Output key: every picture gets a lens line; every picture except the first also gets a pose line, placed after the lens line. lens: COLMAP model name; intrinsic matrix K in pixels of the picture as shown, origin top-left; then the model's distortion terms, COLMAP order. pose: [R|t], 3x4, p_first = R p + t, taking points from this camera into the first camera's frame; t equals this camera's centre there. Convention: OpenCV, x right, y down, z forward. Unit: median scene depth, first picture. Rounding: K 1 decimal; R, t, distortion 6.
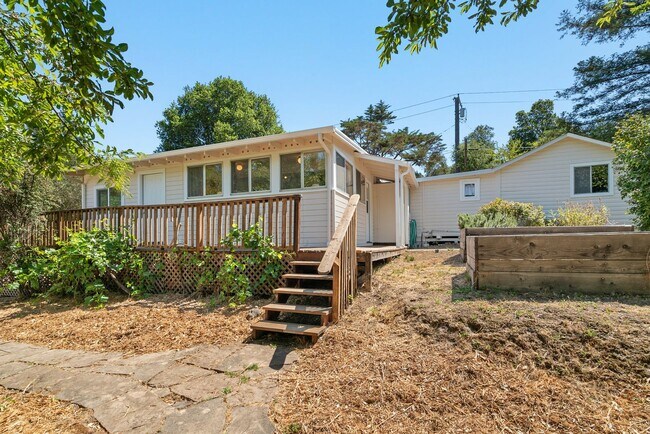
lens RADIAL K [[296.0, 0, 326.9], [0, 296.0, 217.7], [0, 0, 1]] dist [0.000576, 0.000174]
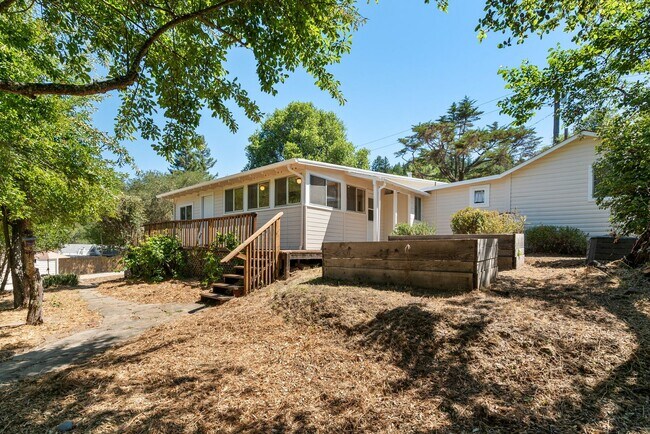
lens RADIAL K [[296.0, 0, 328.3], [0, 296.0, 222.2], [0, 0, 1]] dist [0.000576, 0.000174]
pose [[0.949173, -0.011210, -0.314556, 0.355340], [0.011110, 0.999936, -0.002111, -0.011875], [0.314560, -0.001491, 0.949236, -0.136588]]
